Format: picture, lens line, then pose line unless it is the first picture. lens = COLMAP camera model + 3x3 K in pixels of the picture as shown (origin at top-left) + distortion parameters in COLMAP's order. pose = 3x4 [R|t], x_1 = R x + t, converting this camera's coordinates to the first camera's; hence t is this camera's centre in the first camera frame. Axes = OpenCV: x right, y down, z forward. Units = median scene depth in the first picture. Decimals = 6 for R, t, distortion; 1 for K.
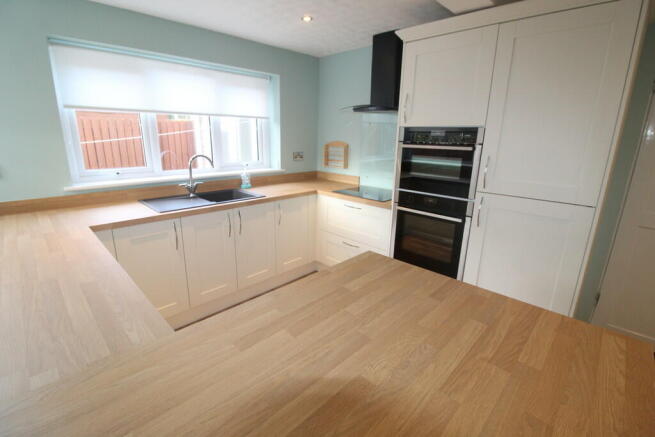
lens RADIAL K [[304.1, 0, 327.5], [0, 304.1, 218.5], [0, 0, 1]] dist [0.019940, -0.020513]
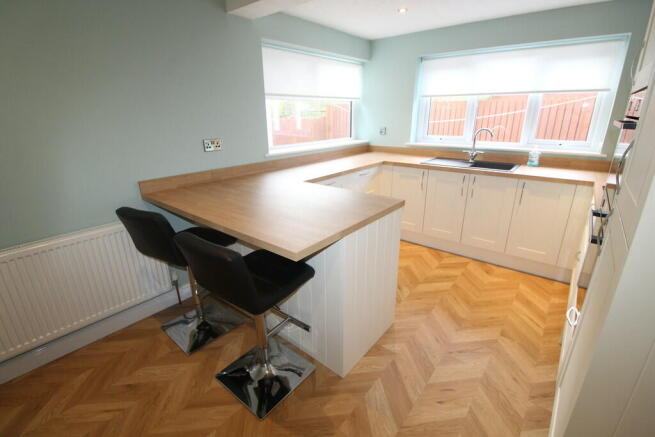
lens RADIAL K [[304.1, 0, 327.5], [0, 304.1, 218.5], [0, 0, 1]] dist [0.019940, -0.020513]
pose [[0.091322, 0.309765, -0.946417, 0.776004], [-0.254620, 0.926060, 0.278533, -0.057564], [0.962720, 0.215541, 0.163442, 0.277741]]
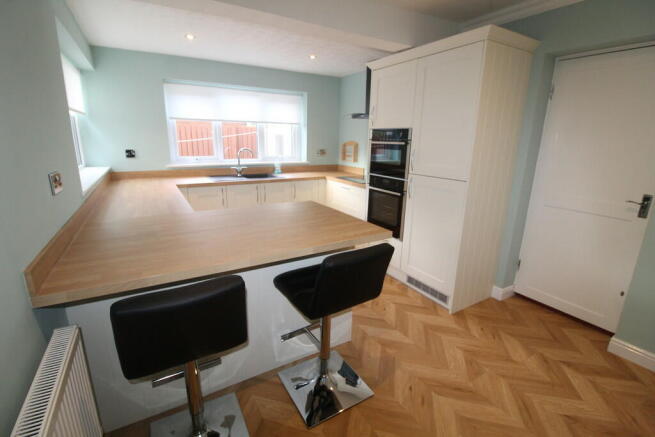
lens RADIAL K [[304.1, 0, 327.5], [0, 304.1, 218.5], [0, 0, 1]] dist [0.019940, -0.020513]
pose [[0.967412, 0.064013, -0.244982, 0.369289], [-0.067933, 0.997661, -0.007573, 0.121274], [0.243924, 0.023969, 0.969498, -0.359088]]
